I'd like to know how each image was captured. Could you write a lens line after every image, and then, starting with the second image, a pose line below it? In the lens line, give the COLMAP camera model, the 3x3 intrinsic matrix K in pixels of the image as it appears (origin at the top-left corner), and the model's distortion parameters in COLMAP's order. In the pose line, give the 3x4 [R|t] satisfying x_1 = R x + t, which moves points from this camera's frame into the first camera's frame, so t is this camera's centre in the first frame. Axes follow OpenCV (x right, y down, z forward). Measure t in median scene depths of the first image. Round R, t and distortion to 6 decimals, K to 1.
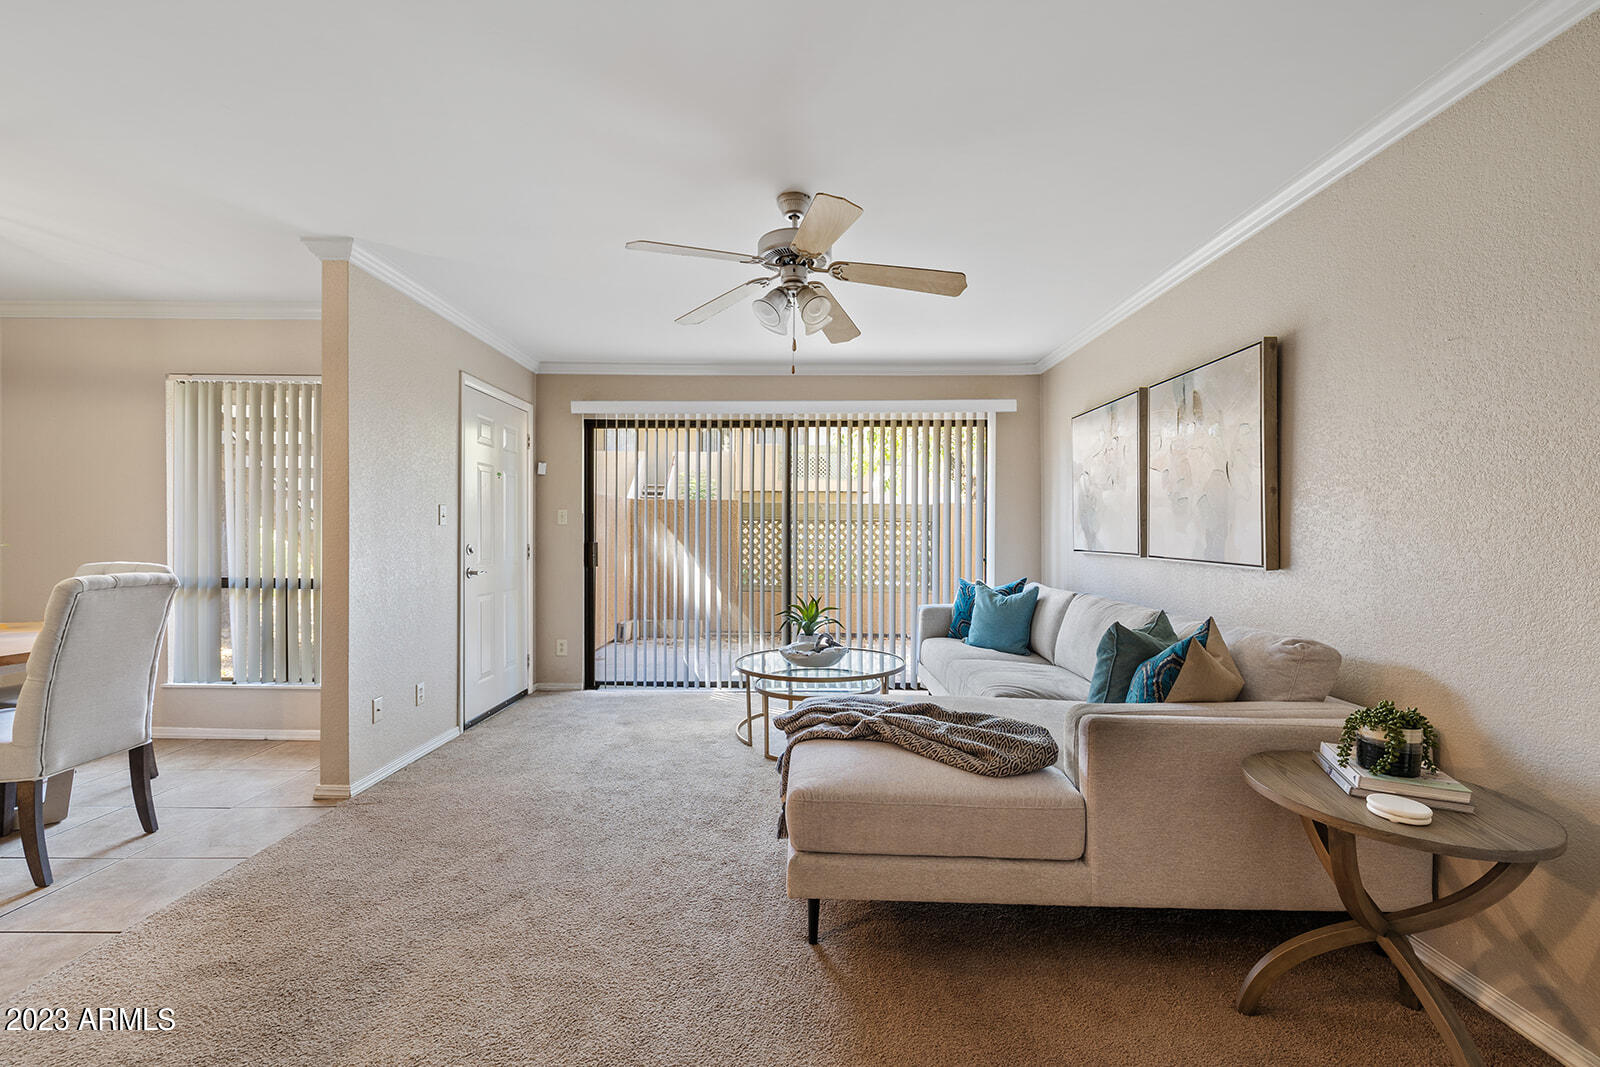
lens RADIAL K [[680.0, 0, 805.1], [0, 680.0, 533.4], [0, 0, 1]] dist [0.001150, -0.000187]
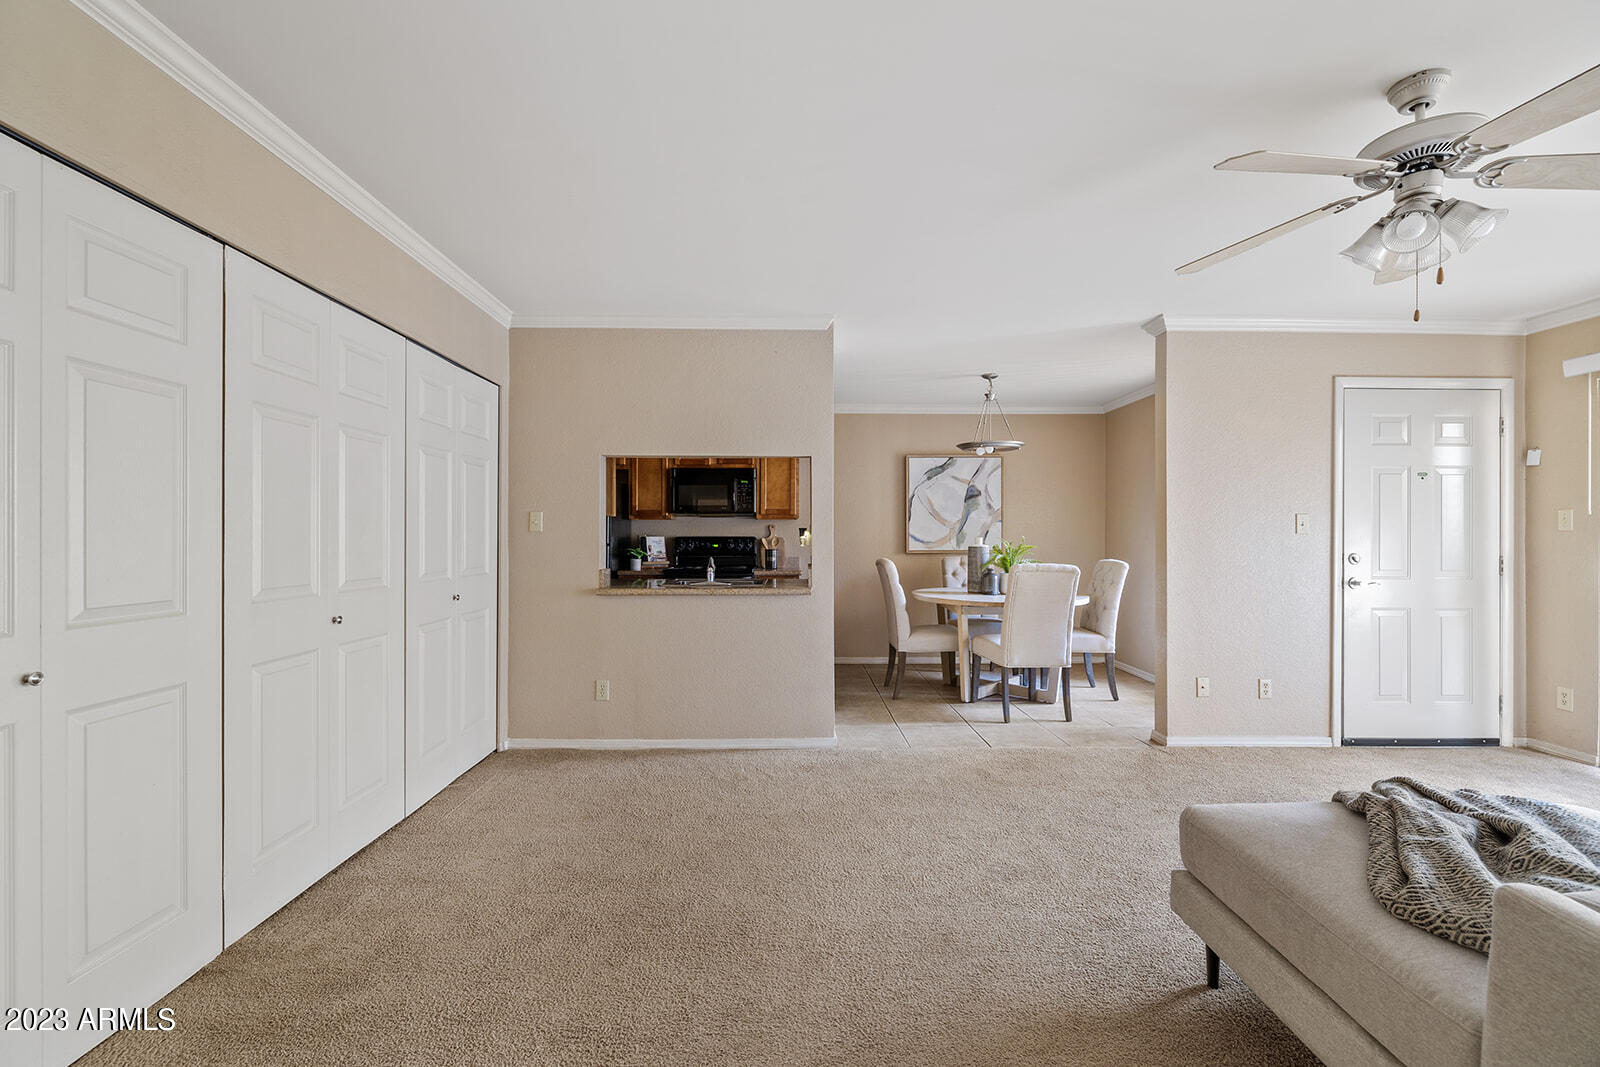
lens RADIAL K [[680.0, 0, 805.1], [0, 680.0, 533.4], [0, 0, 1]] dist [0.001150, -0.000187]
pose [[0.023479, -0.013207, -0.999637, 0.590951], [-0.004817, 0.999900, -0.013323, 0.006412], [0.999713, 0.005128, 0.023413, 0.277174]]
